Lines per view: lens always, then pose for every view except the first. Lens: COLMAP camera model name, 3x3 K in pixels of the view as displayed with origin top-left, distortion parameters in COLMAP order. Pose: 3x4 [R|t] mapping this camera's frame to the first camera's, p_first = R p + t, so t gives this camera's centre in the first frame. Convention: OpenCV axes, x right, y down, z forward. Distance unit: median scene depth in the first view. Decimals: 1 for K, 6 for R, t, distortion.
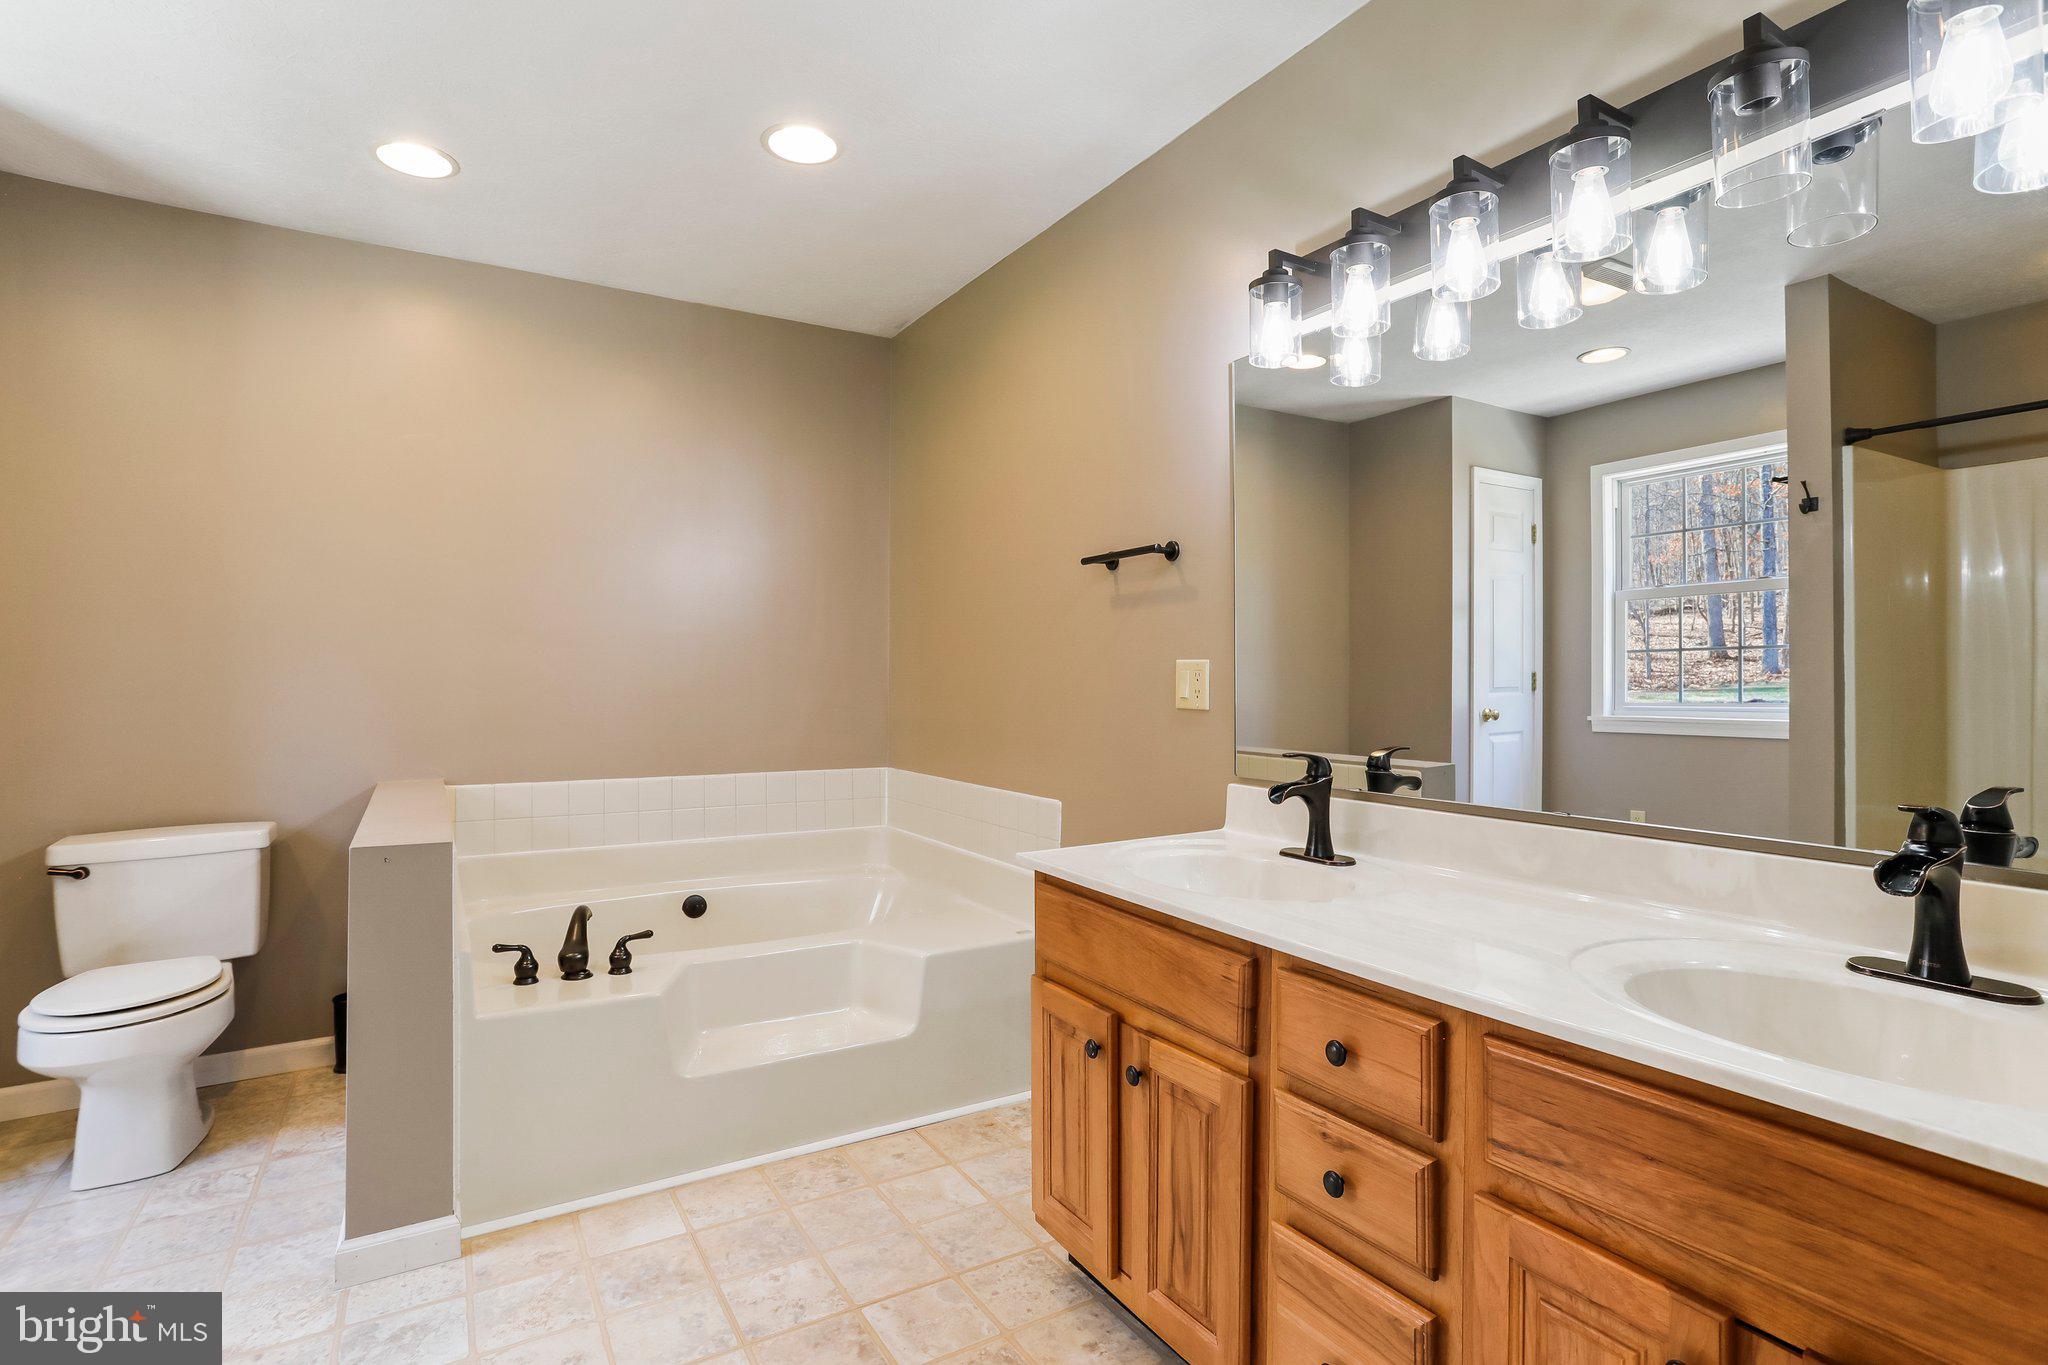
lens RADIAL K [[1007.6, 0, 1041.5], [0, 1007.6, 666.1], [0, 0, 1]] dist [-0.048336, 0.024453]
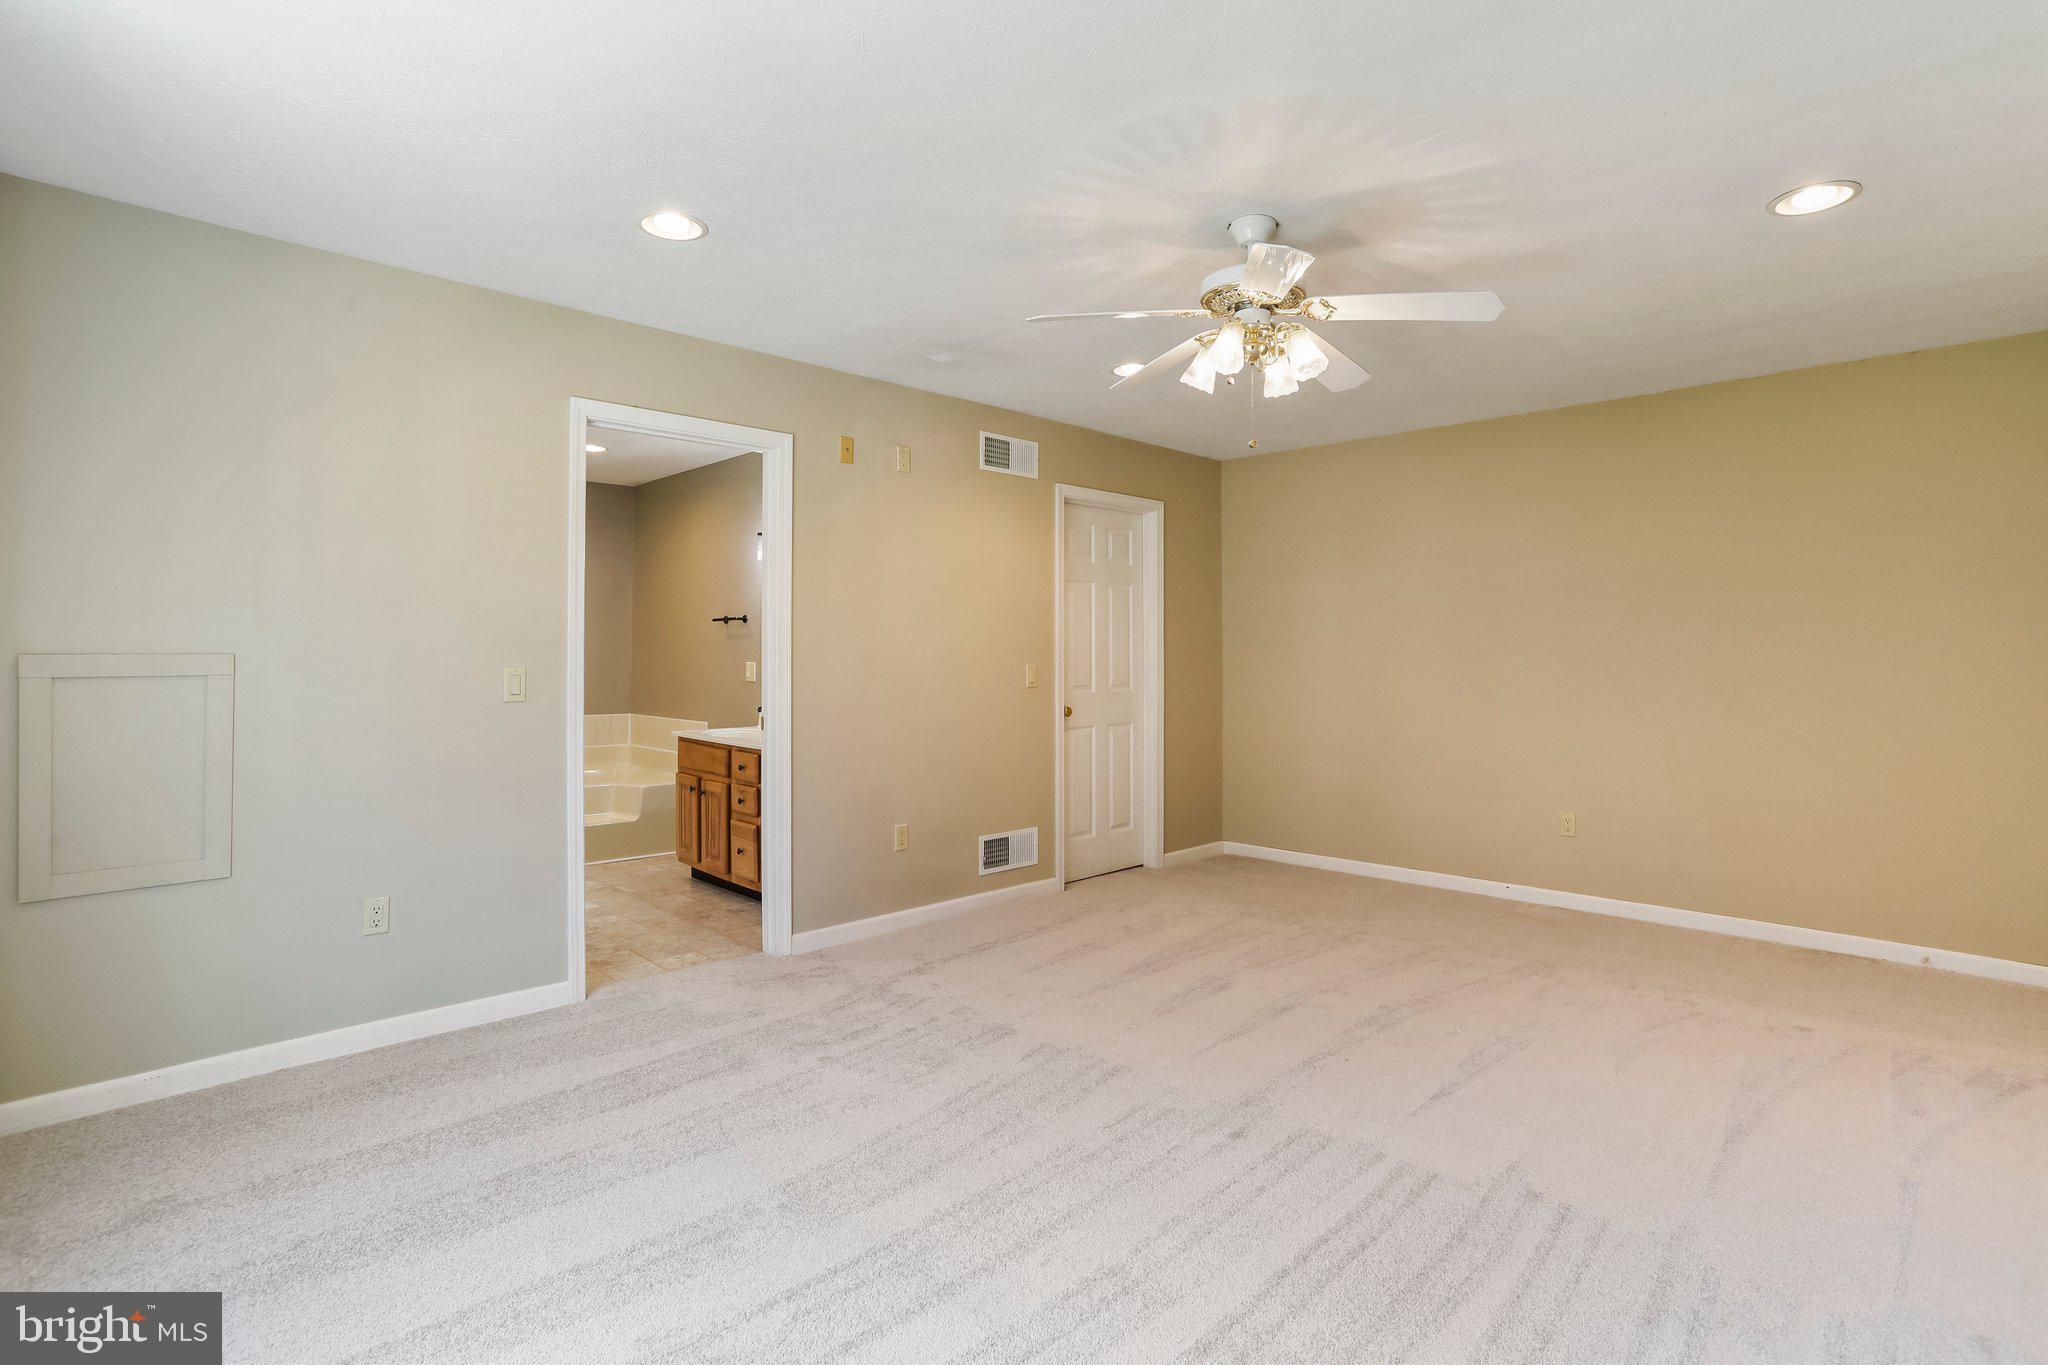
lens RADIAL K [[1007.6, 0, 1064.8], [0, 1007.6, 650.7], [0, 0, 1]] dist [-0.048336, 0.024453]
pose [[0.971588, 0.002363, 0.236666, 0.391162], [-0.003727, 0.999979, 0.005316, -0.063675], [-0.236648, -0.006047, 0.971577, -2.037425]]
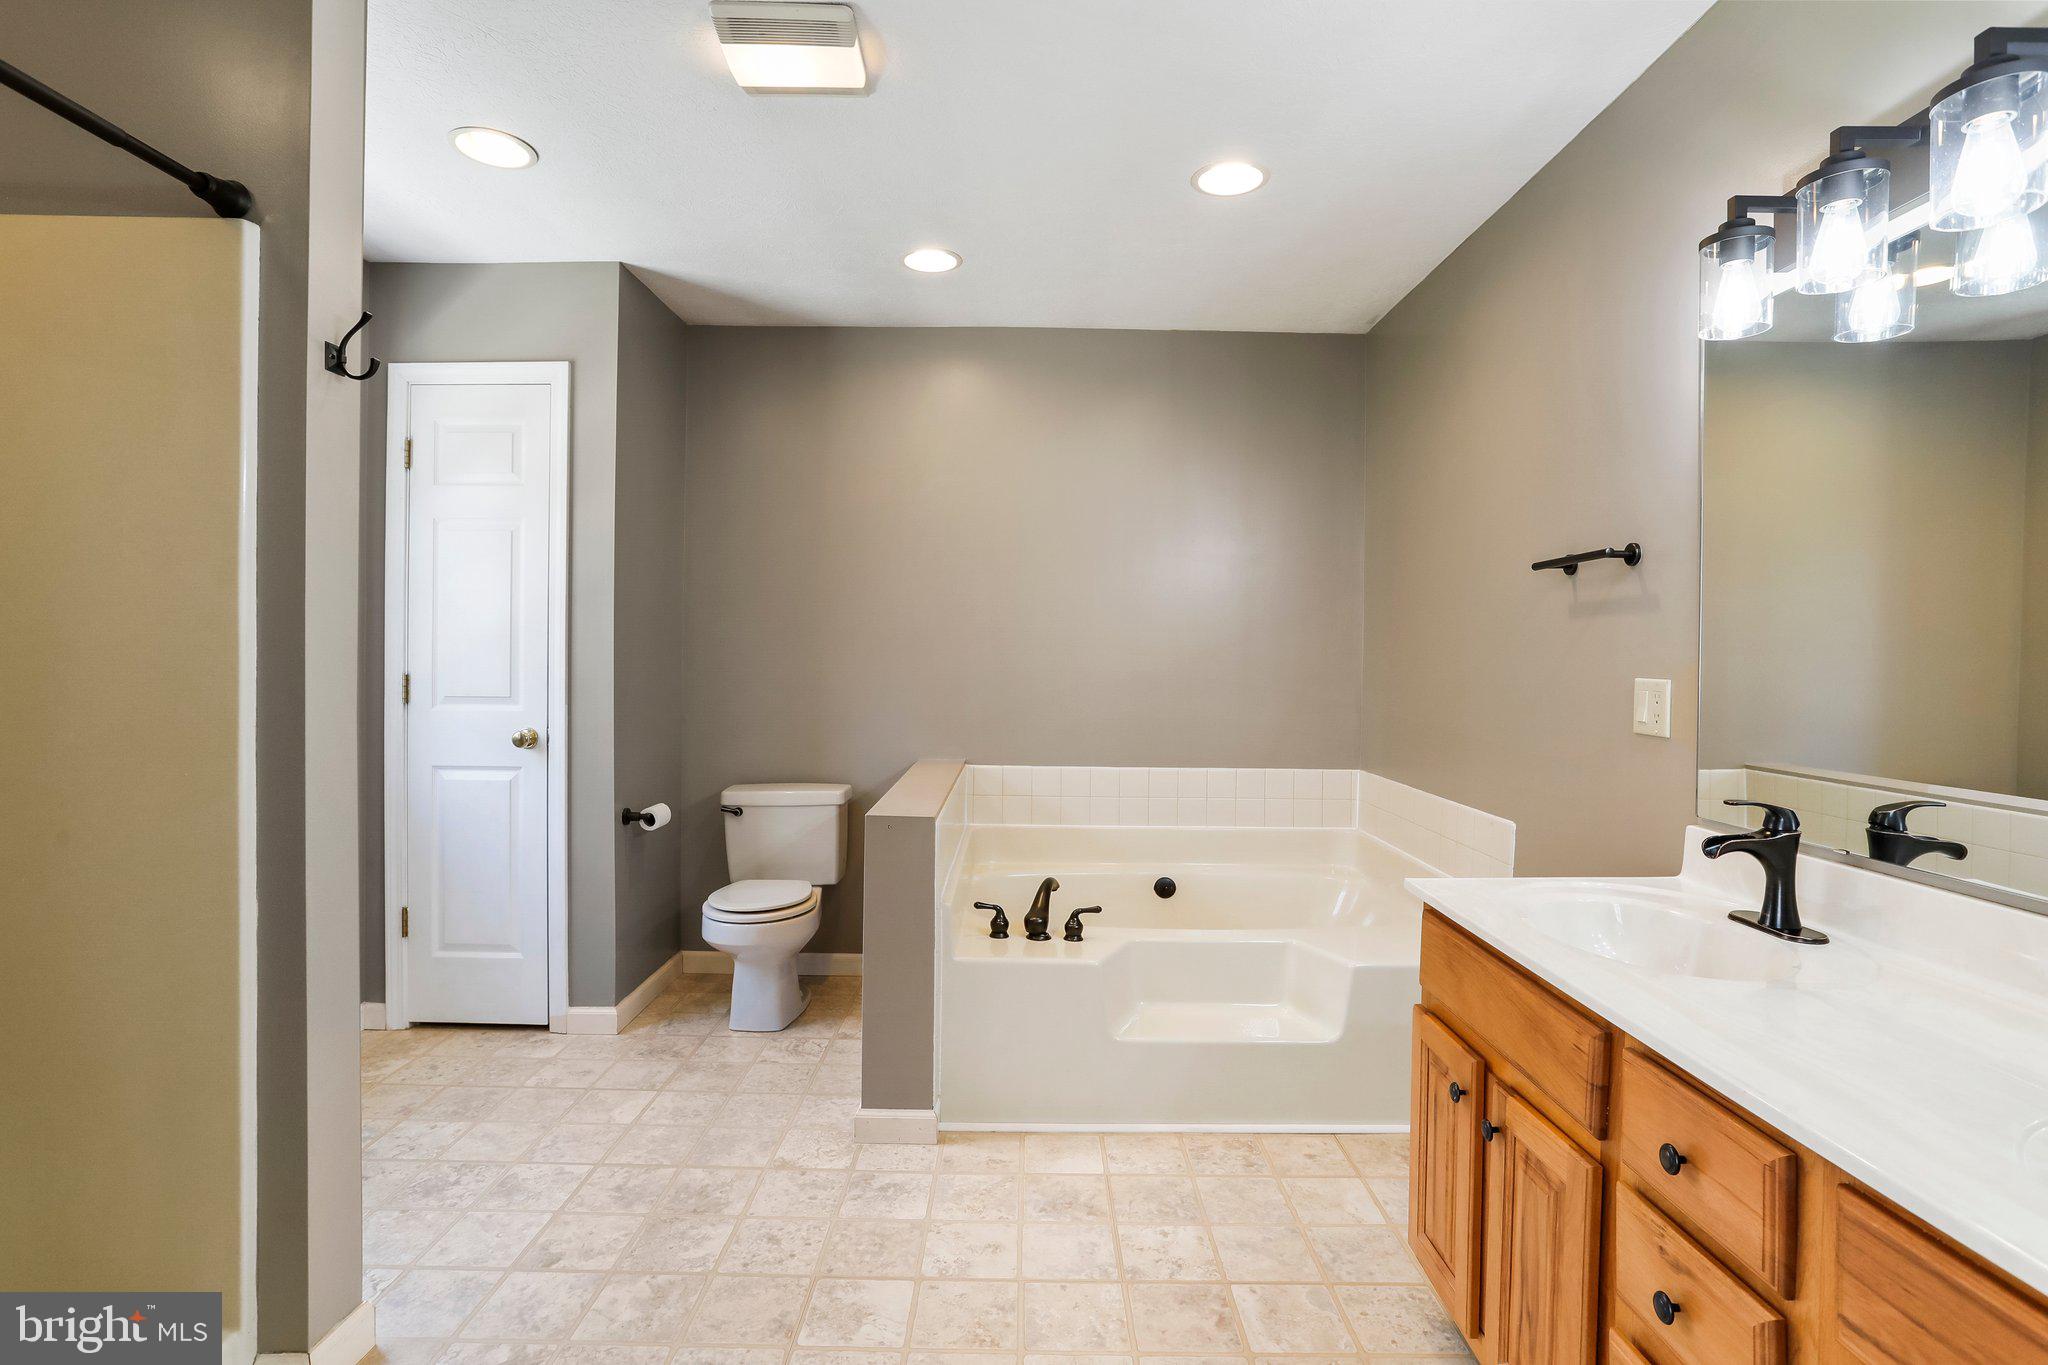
lens RADIAL K [[1007.6, 0, 1029.7], [0, 1007.6, 668.9], [0, 0, 1]] dist [-0.048336, 0.024453]
pose [[0.851274, 0.016078, -0.524475, 0.171293], [-0.004793, 0.999727, 0.022867, -0.039107], [0.524700, -0.016952, 0.851119, -0.016560]]
